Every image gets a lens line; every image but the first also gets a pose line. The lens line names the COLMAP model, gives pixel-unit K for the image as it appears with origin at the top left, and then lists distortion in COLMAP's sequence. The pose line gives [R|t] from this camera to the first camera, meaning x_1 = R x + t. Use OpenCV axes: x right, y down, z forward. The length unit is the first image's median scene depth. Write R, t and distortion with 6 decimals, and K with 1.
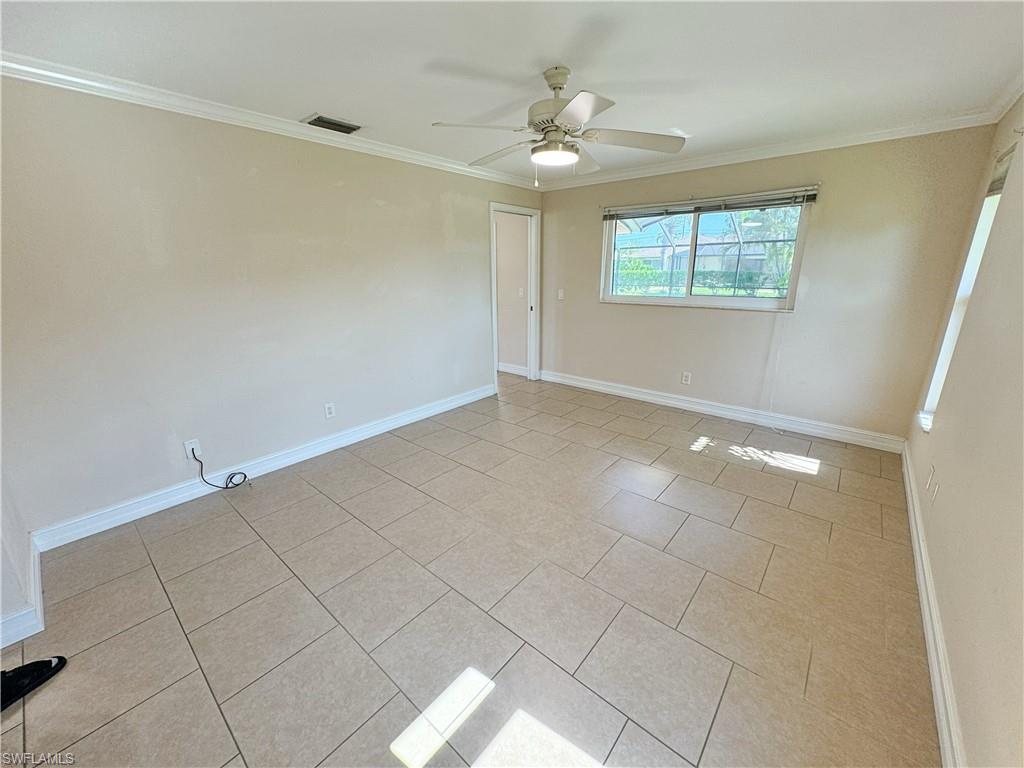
lens RADIAL K [[407.8, 0, 512.0], [0, 407.8, 384.0], [0, 0, 1]] dist [-0.002021, -0.000154]
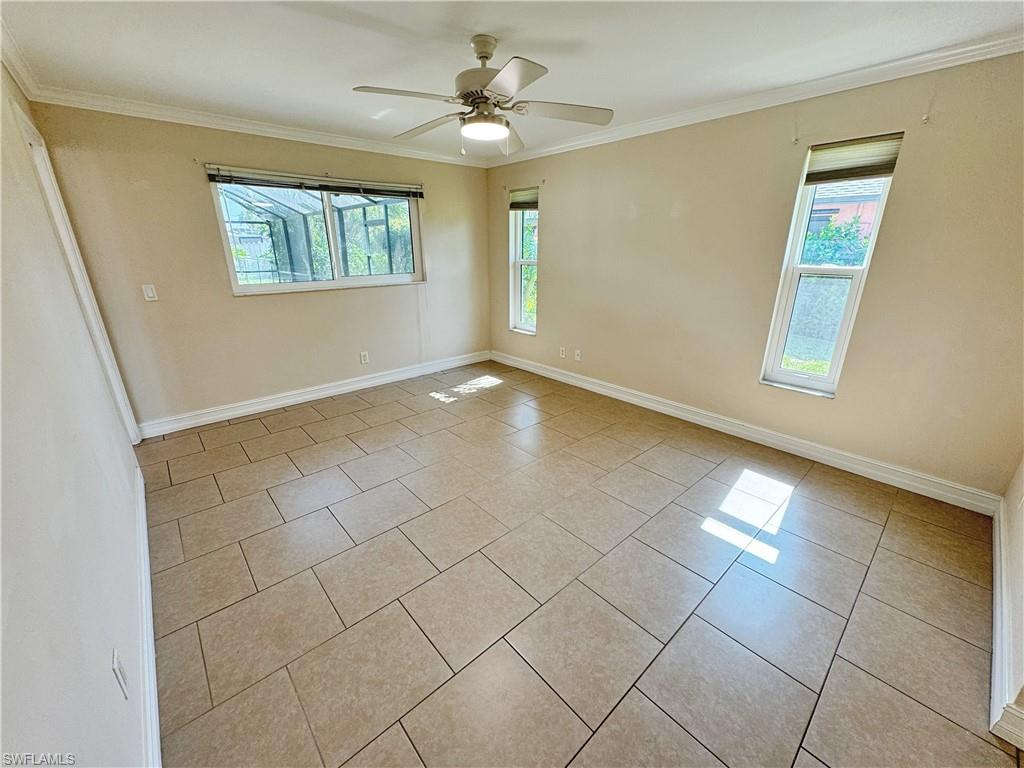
lens RADIAL K [[407.8, 0, 512.0], [0, 407.8, 384.0], [0, 0, 1]] dist [-0.002021, -0.000154]
pose [[0.128595, -0.310201, 0.941933, -0.643681], [0.274409, 0.923864, 0.266787, -0.157018], [-0.952976, 0.224168, 0.203927, 0.569610]]
